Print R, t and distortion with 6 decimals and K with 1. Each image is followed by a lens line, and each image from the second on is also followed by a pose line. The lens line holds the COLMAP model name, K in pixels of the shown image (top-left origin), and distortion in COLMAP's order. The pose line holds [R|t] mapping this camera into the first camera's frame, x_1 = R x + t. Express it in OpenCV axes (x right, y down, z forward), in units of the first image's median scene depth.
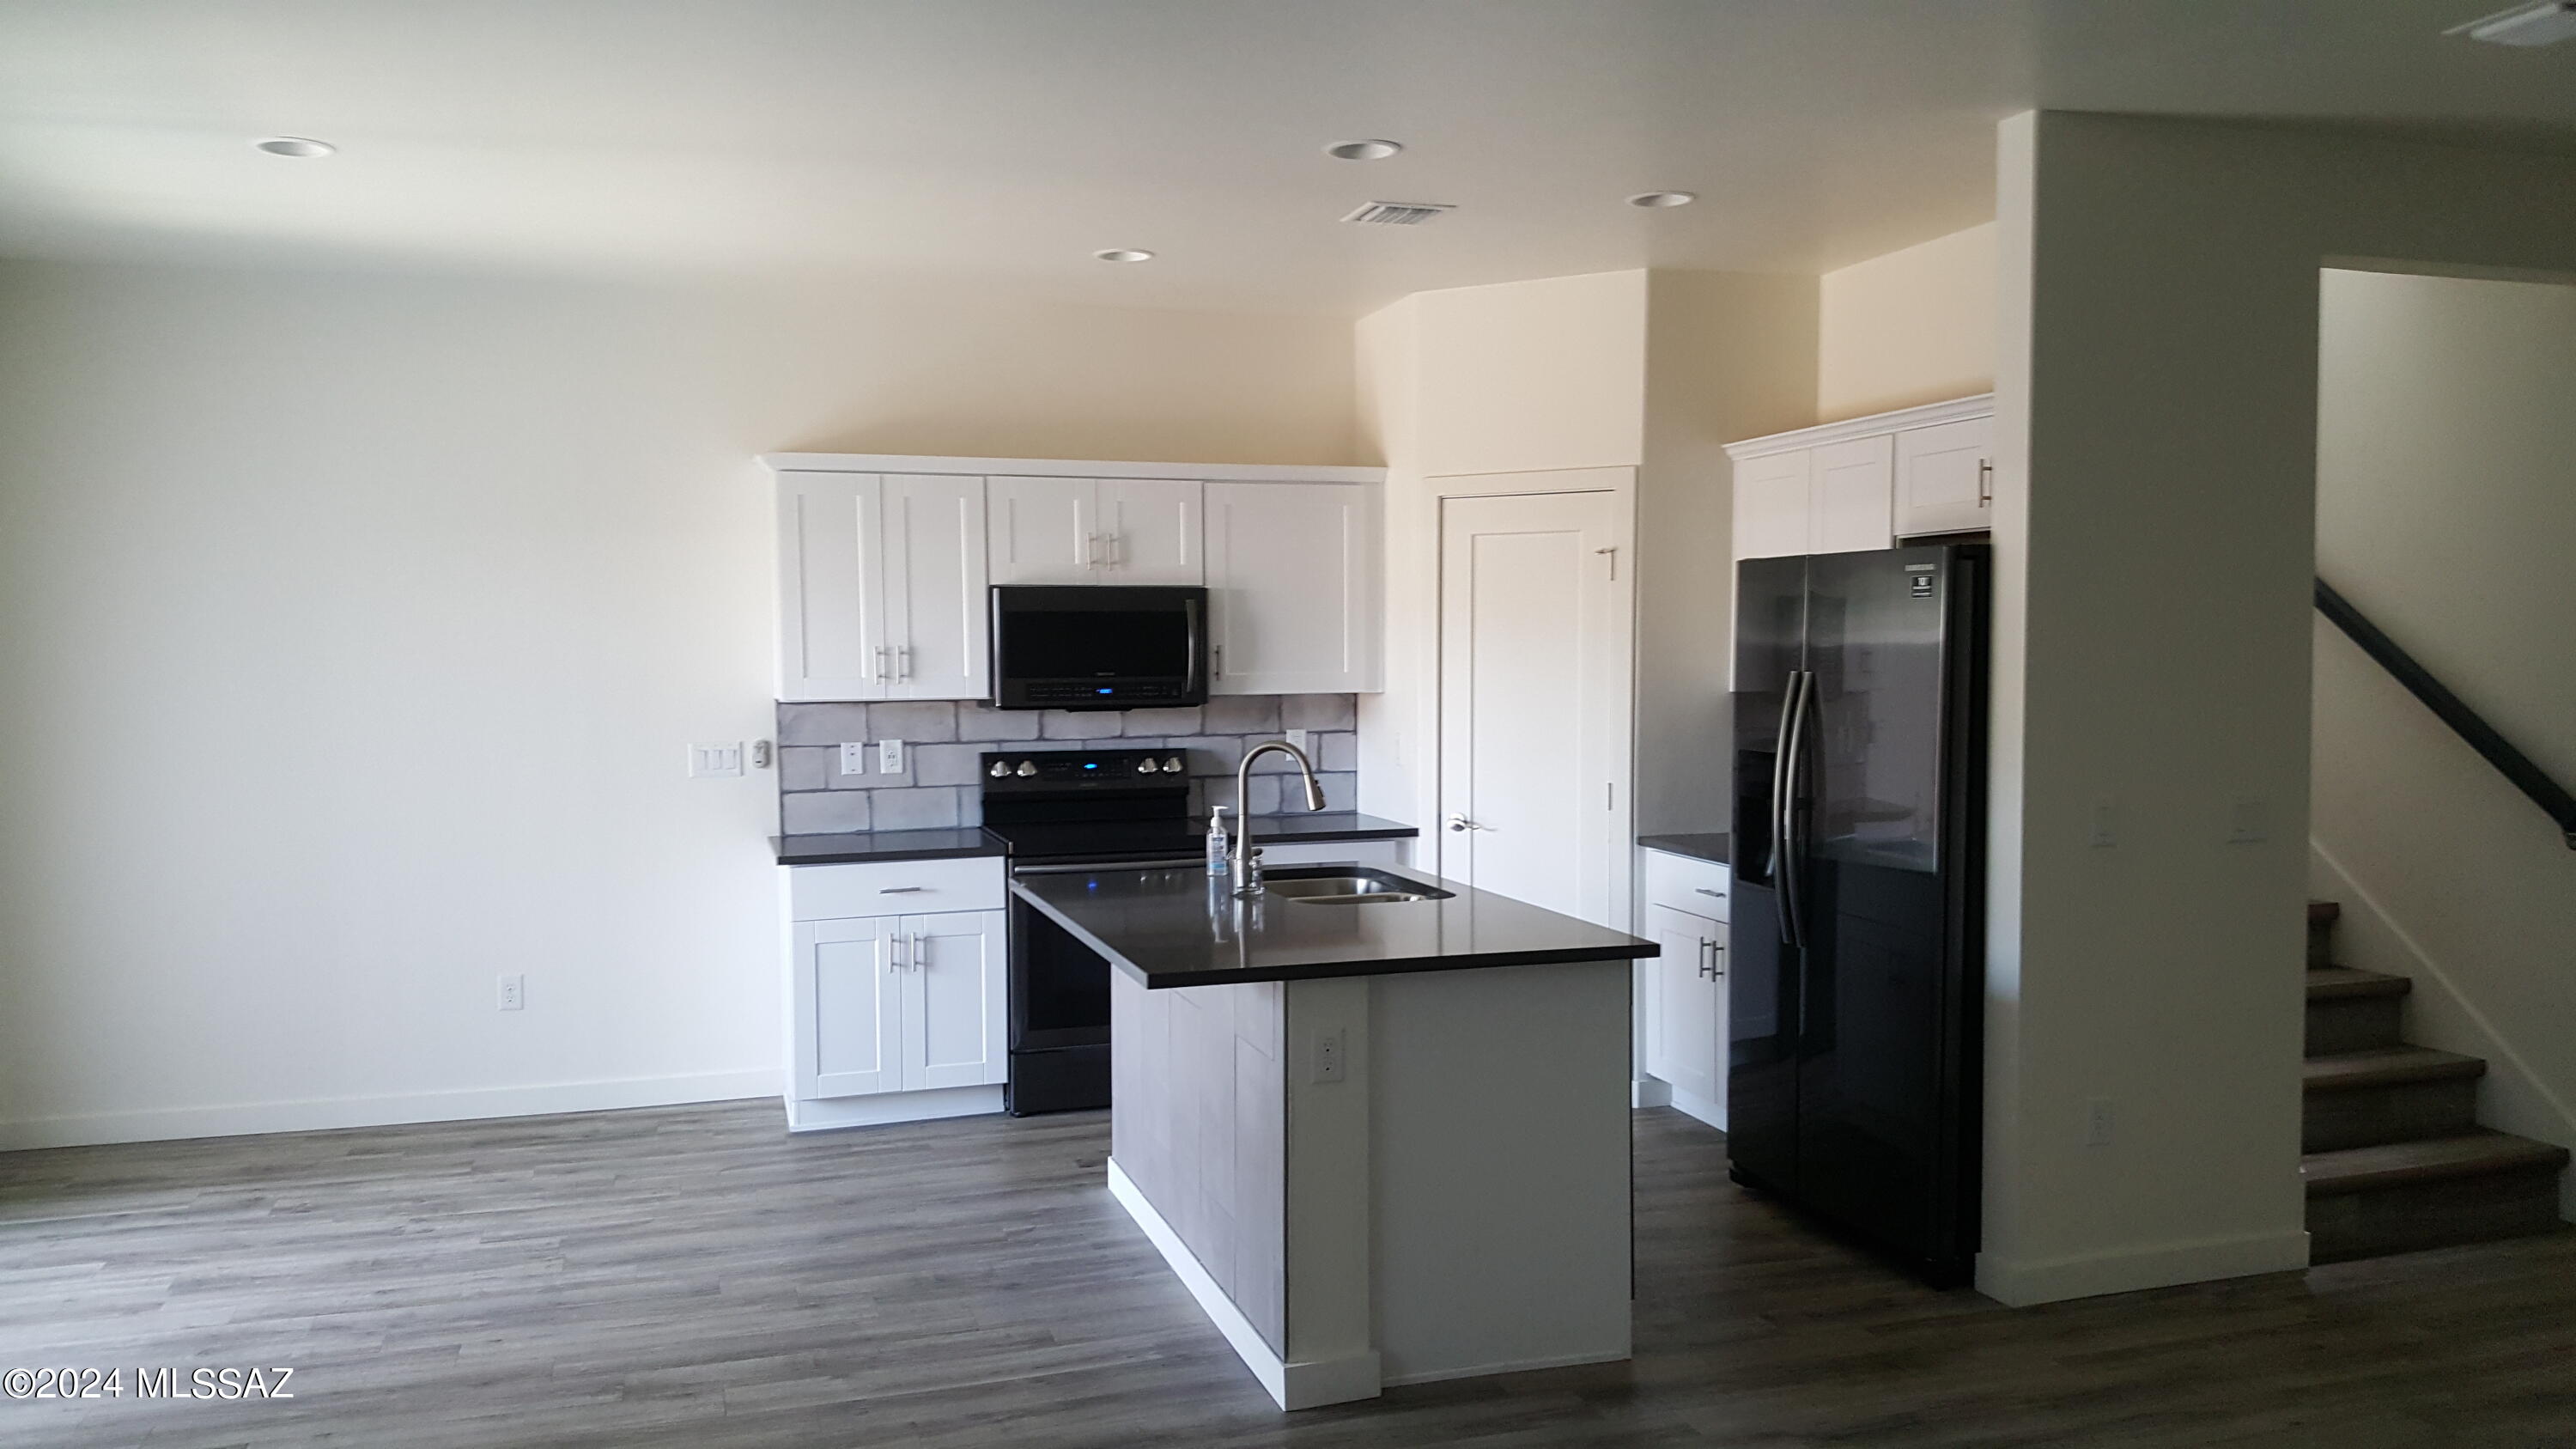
lens RADIAL K [[1926.1, 0, 1297.9], [0, 1926.1, 783.1], [0, 0, 1]] dist [0.066458, -0.196015]
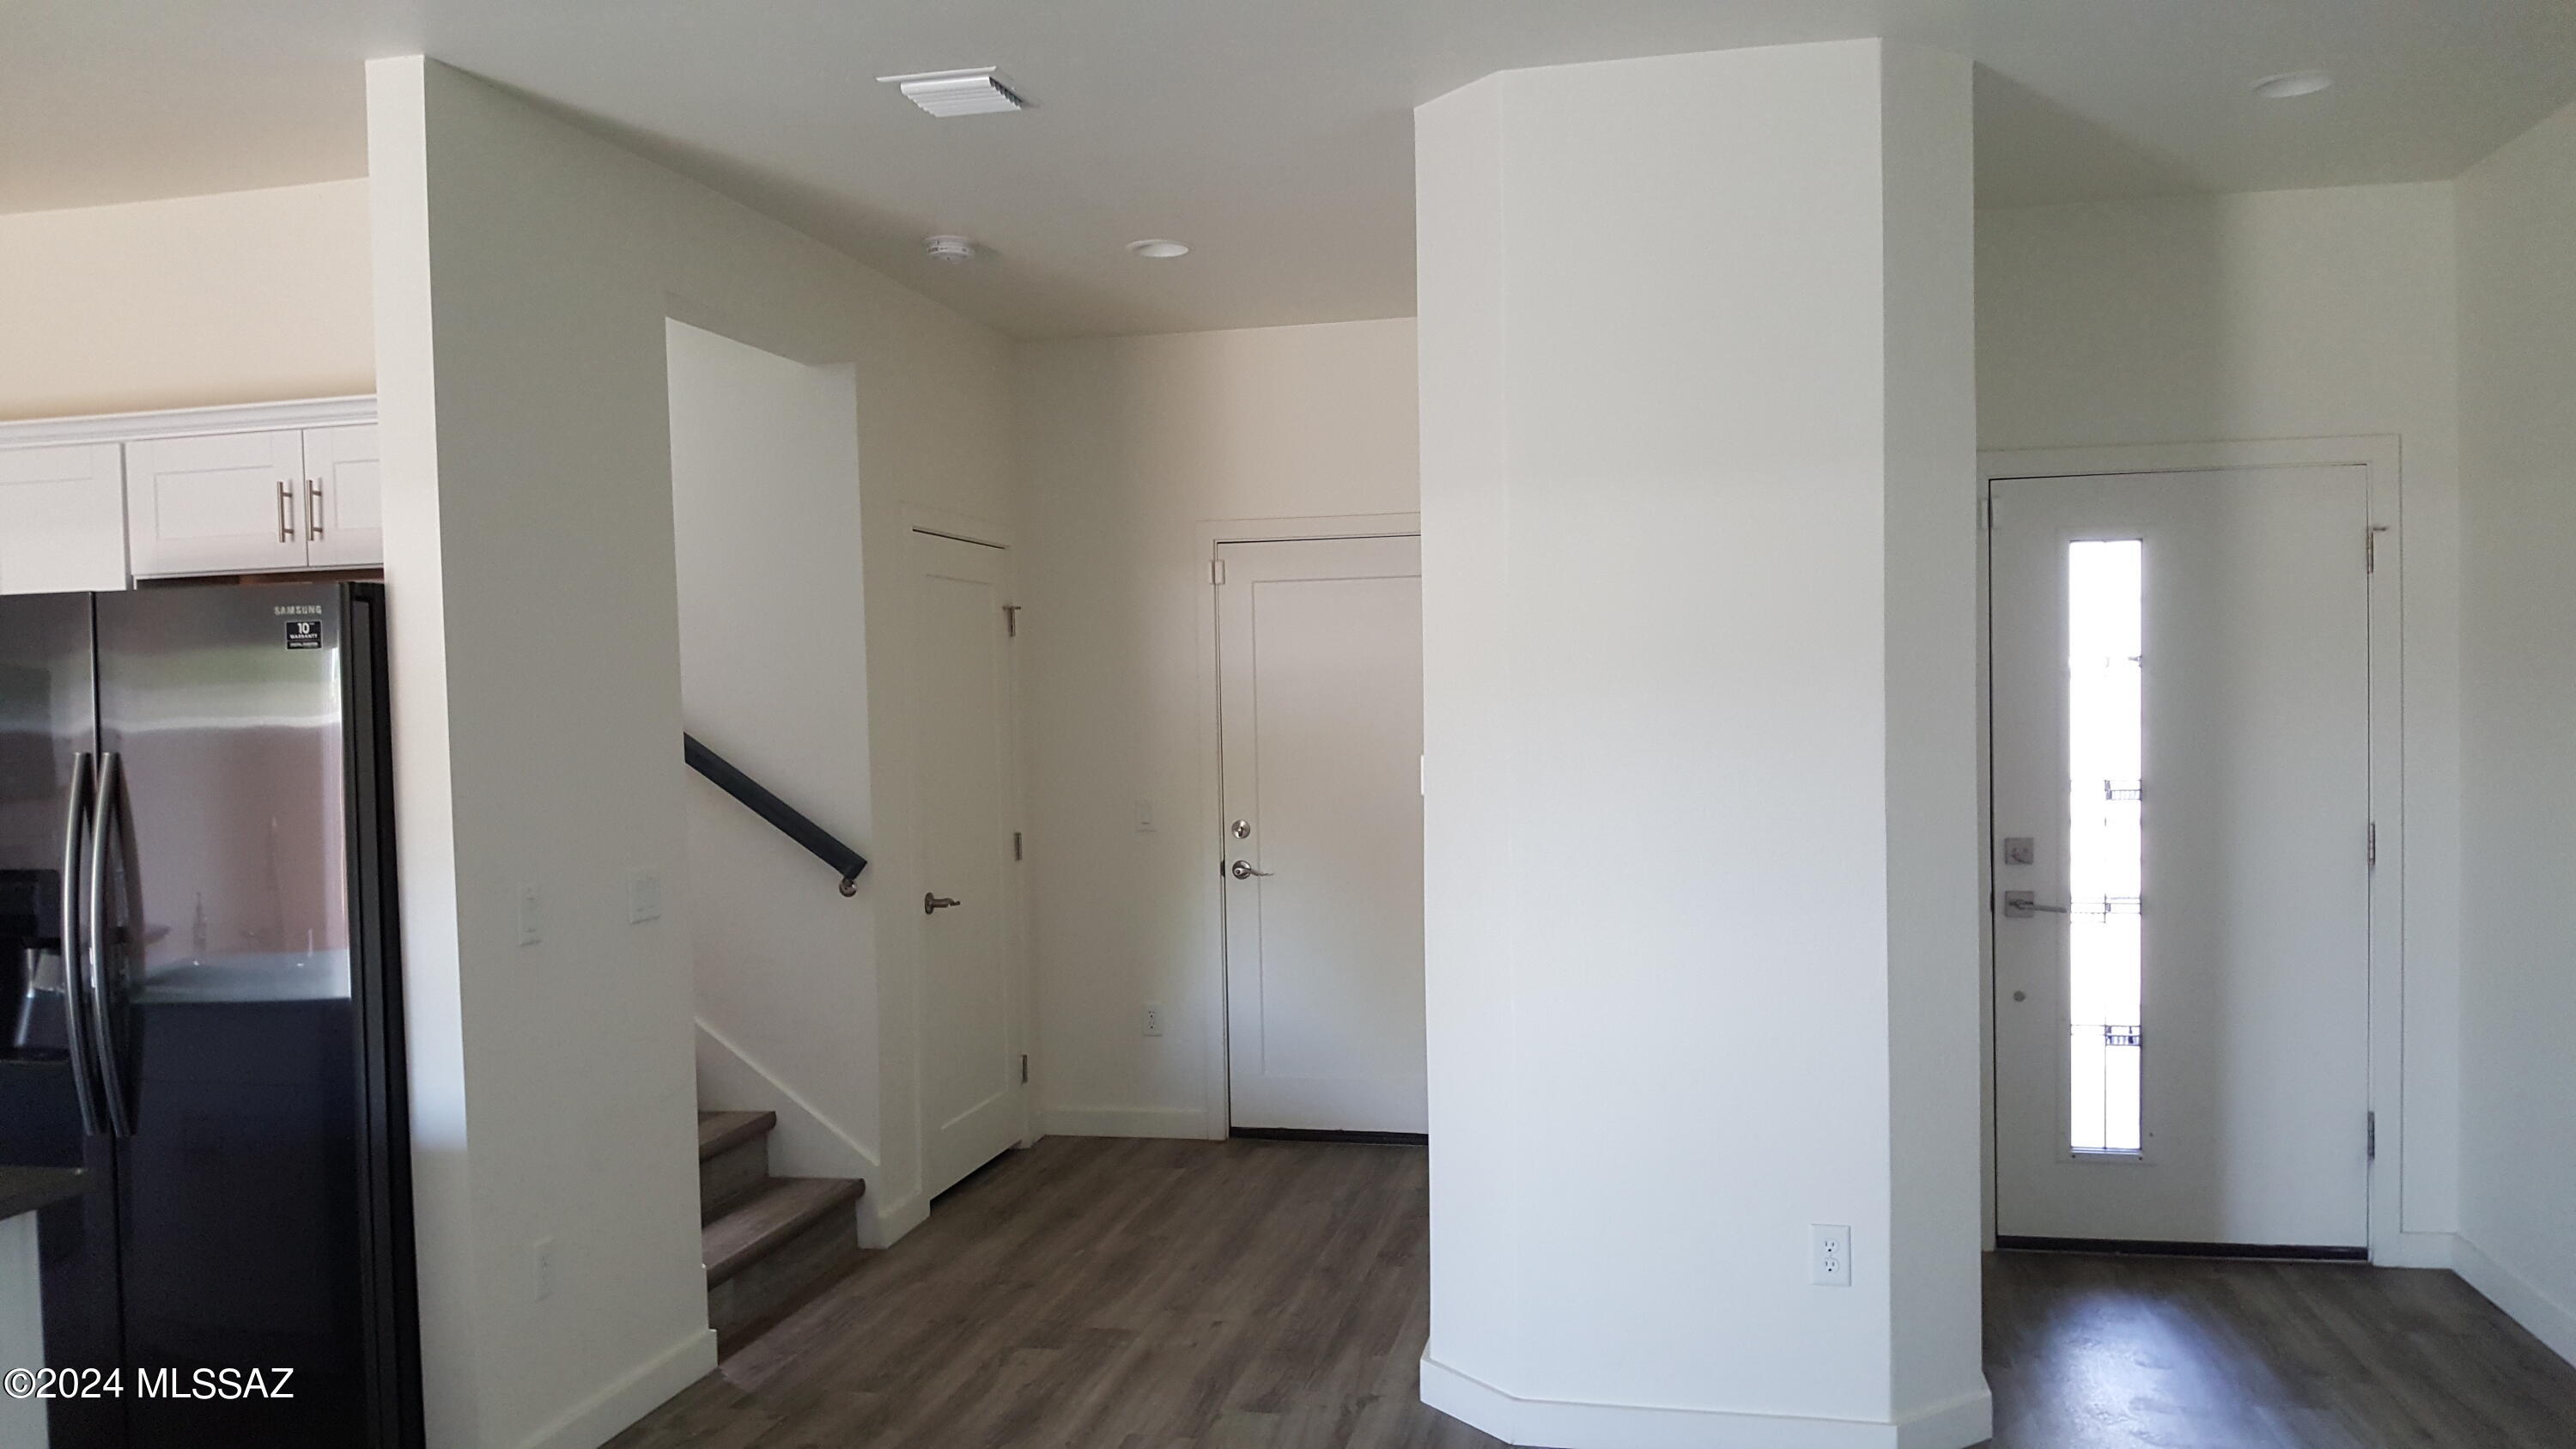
lens RADIAL K [[1910.4, 0, 1292.2], [0, 1910.4, 769.1], [0, 0, 1]] dist [0.063916, -0.119143]
pose [[0.505899, -0.039549, 0.861686, -0.097415], [0.086152, 0.996270, -0.004854, -0.007591], [-0.858280, 0.076692, 0.507419, 0.193240]]
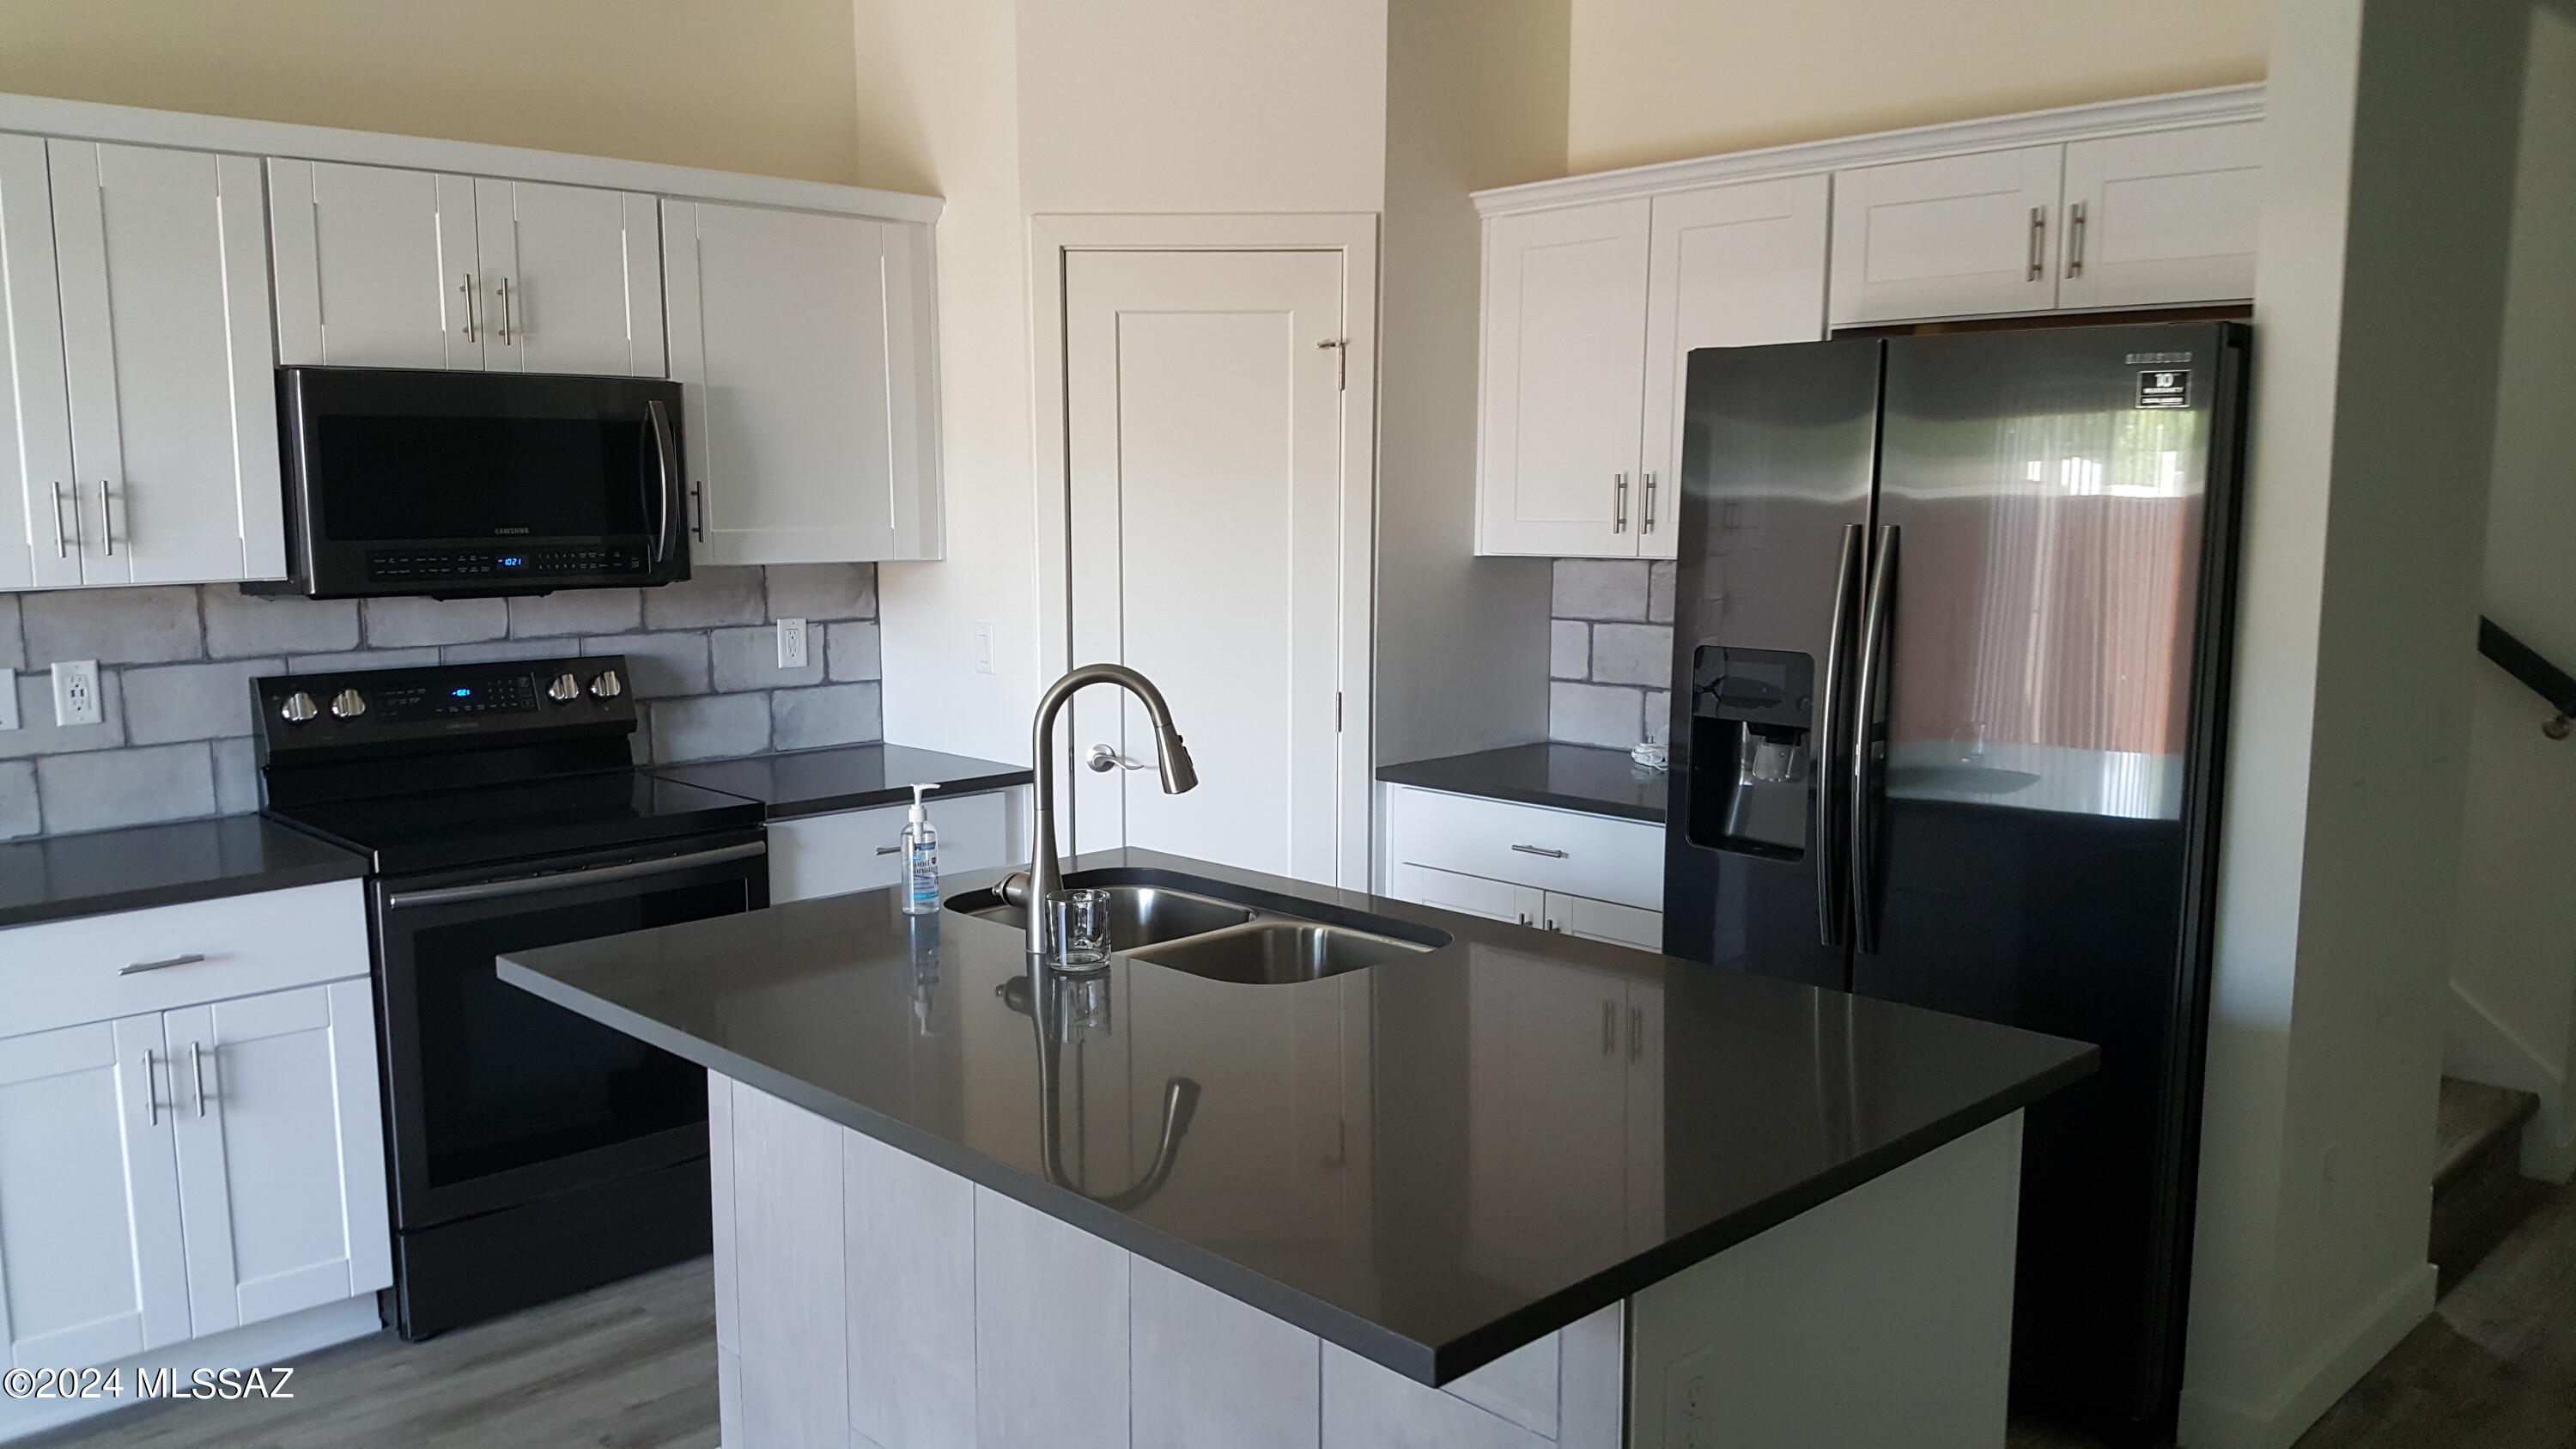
lens RADIAL K [[1926.1, 0, 1297.9], [0, 1926.1, 783.1], [0, 0, 1]] dist [0.066458, -0.196015]
pose [[0.894048, -0.061971, 0.443664, -0.148174], [0.028220, 0.996209, 0.082284, -0.023276], [-0.447082, -0.061046, 0.892408, 0.387055]]
